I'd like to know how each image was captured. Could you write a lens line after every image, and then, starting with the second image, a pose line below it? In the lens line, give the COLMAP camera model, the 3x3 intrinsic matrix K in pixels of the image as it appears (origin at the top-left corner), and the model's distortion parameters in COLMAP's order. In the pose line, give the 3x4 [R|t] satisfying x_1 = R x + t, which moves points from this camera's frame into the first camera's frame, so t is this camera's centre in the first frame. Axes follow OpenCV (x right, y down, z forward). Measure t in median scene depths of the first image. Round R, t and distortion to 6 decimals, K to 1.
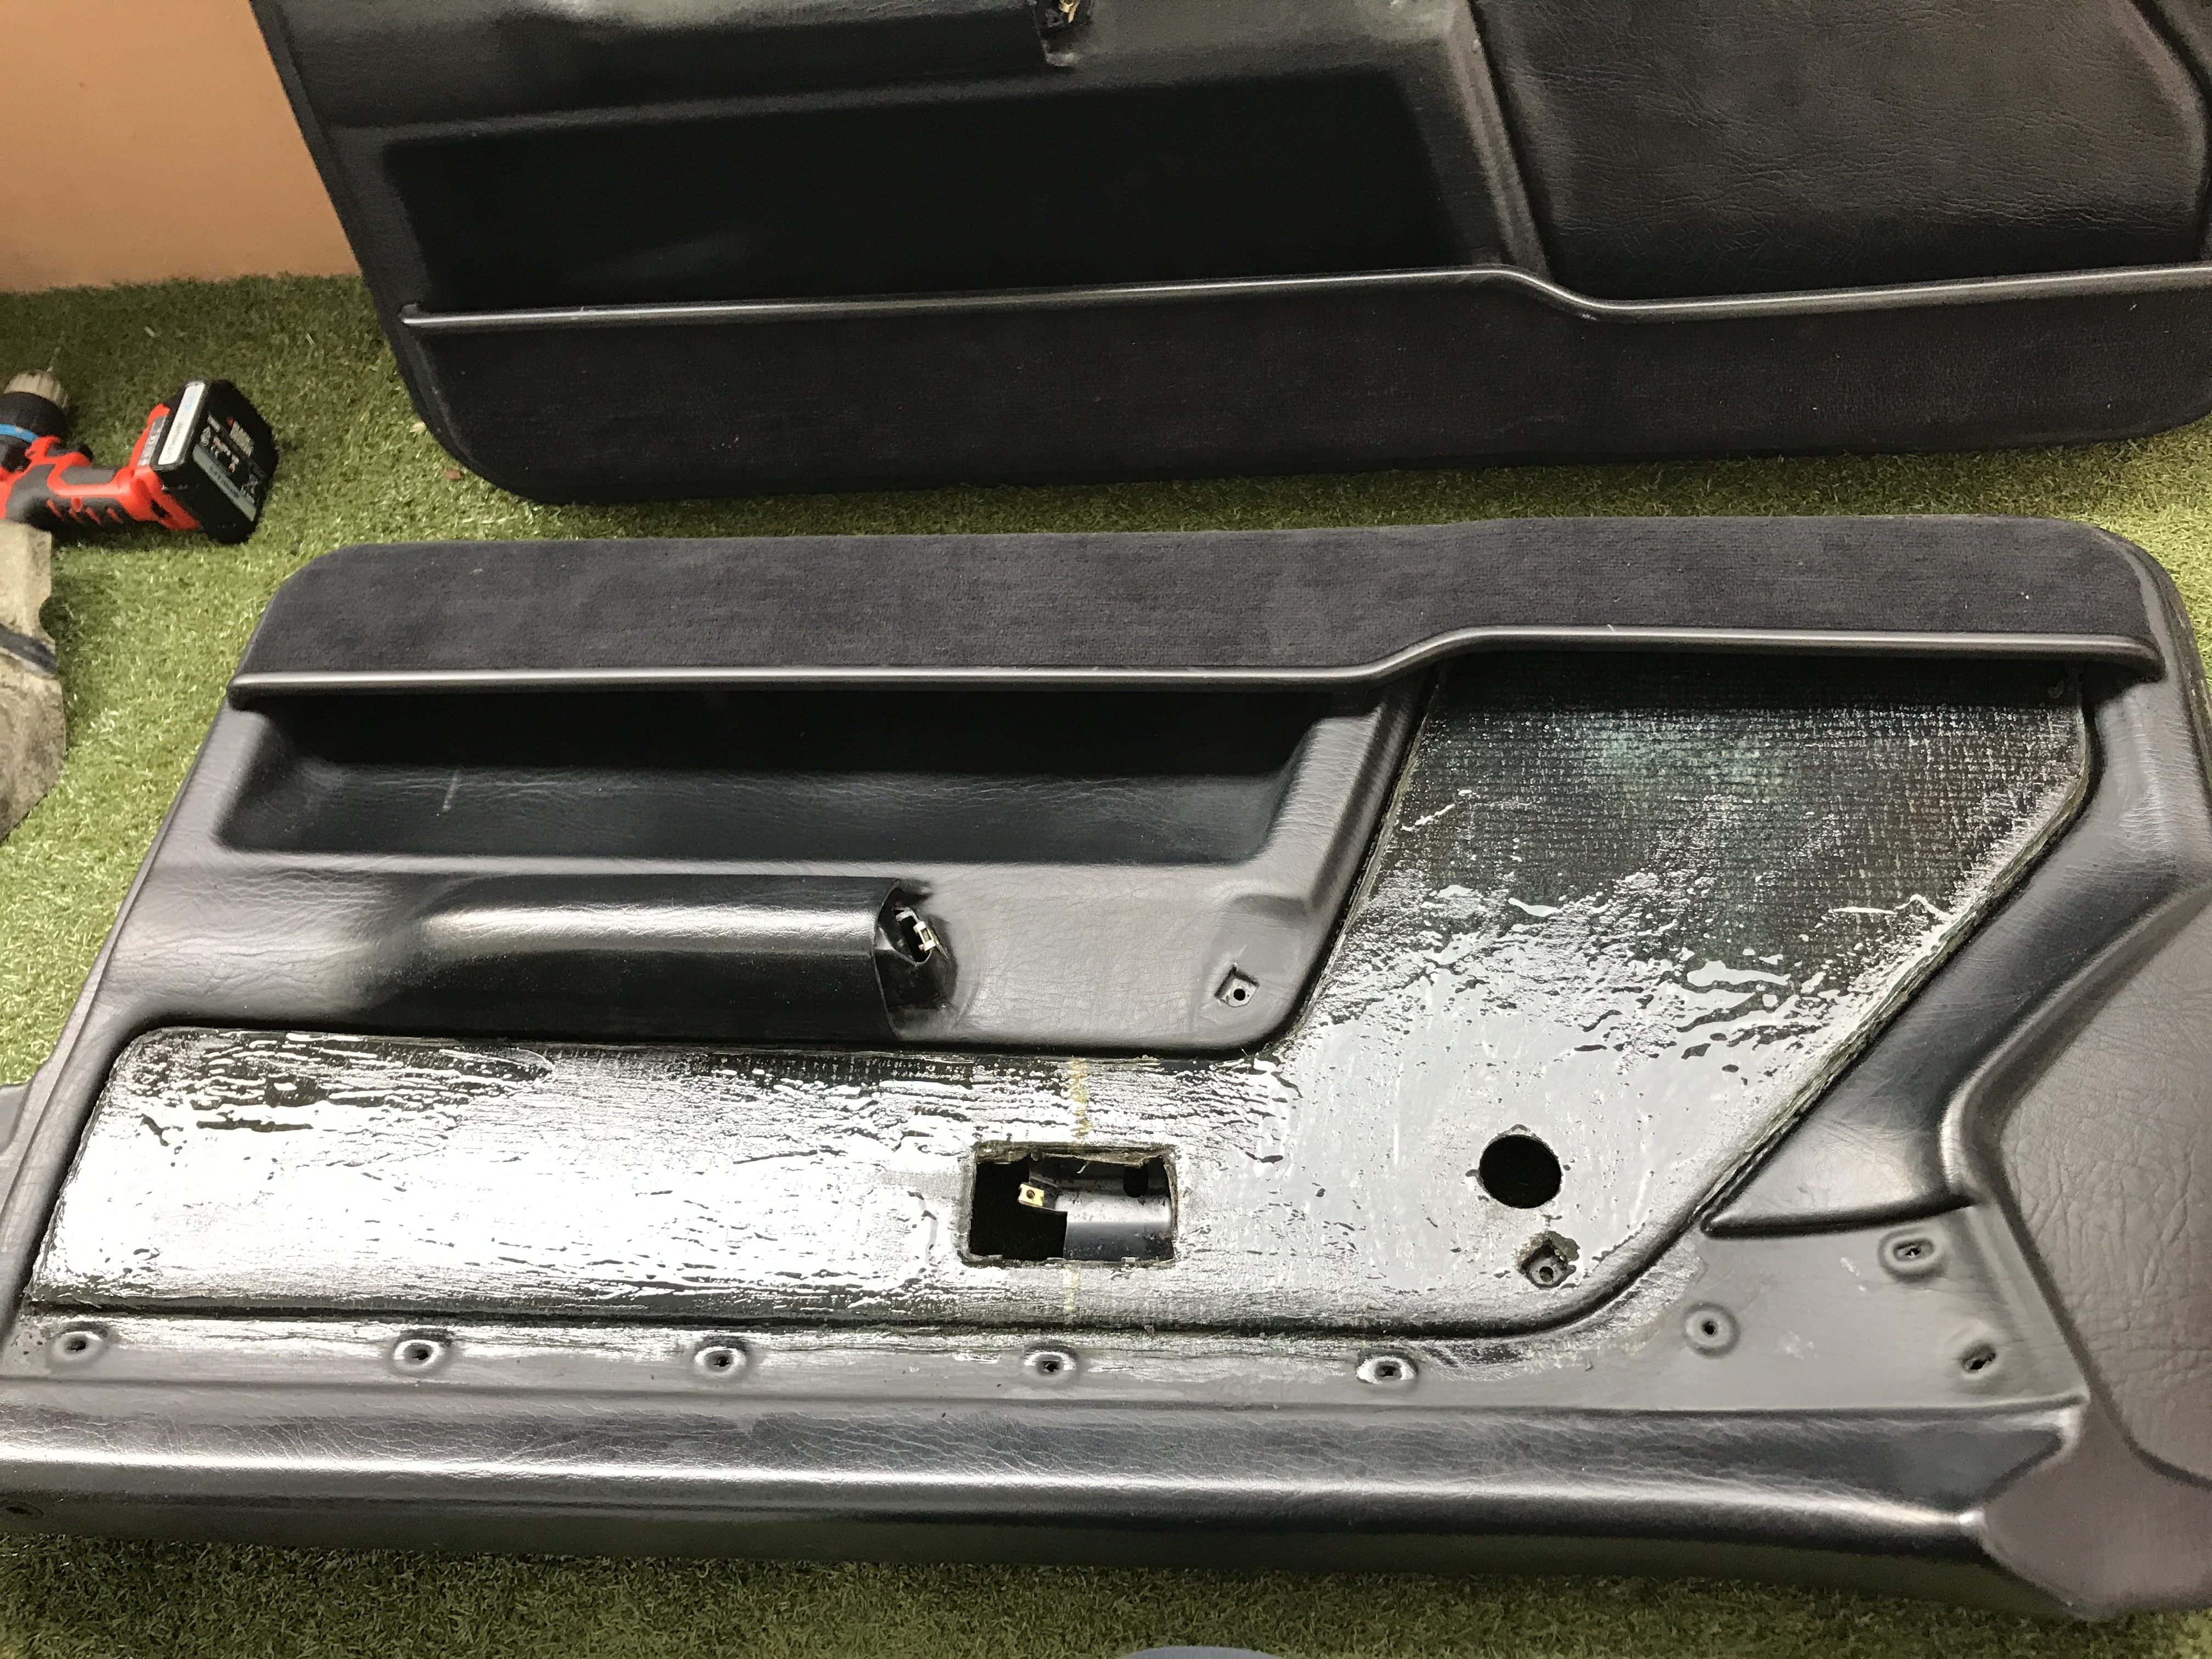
lens RADIAL K [[1833.6, 0, 1098.2], [0, 1833.6, 836.5], [0, 0, 1]] dist [0.049323, -0.056460]
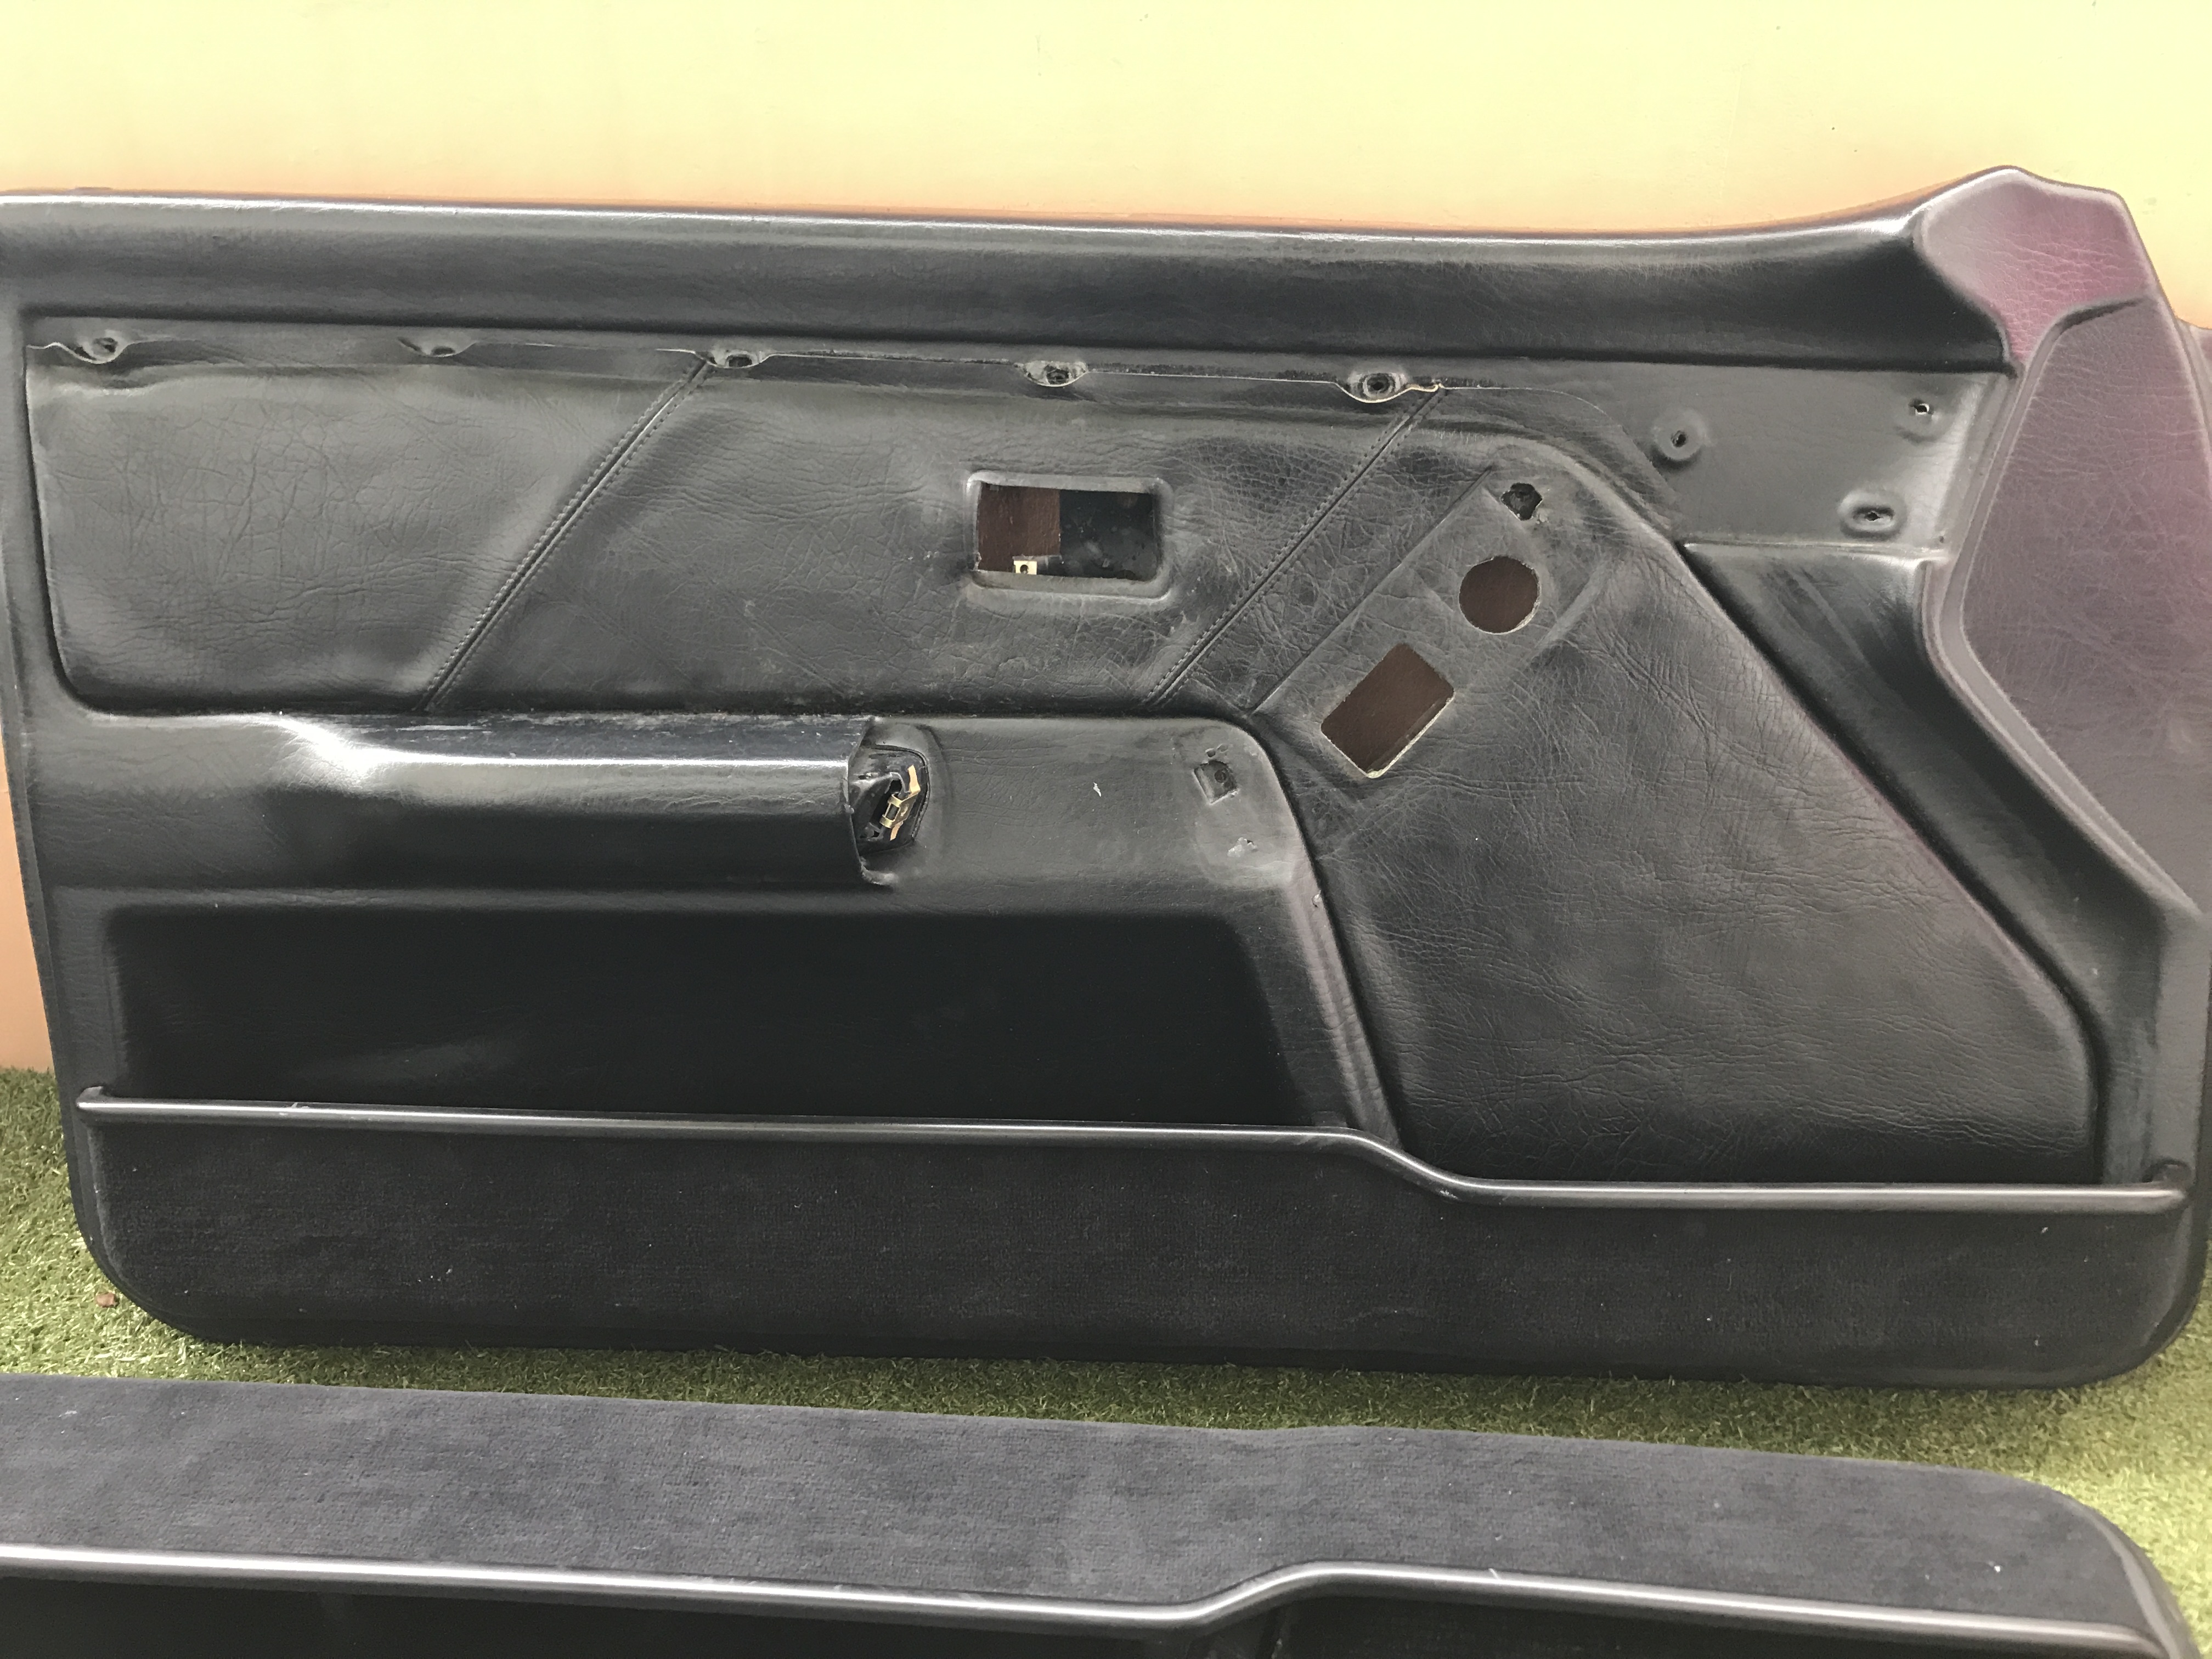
lens RADIAL K [[1833.6, 0, 1109.9], [0, 1833.6, 812.1], [0, 0, 1]] dist [0.049323, -0.056460]
pose [[0.993629, 0.091597, 0.065660, 0.029778], [-0.048005, 0.871103, -0.488749, -0.002322], [-0.101965, 0.482483, 0.869950, 0.156010]]
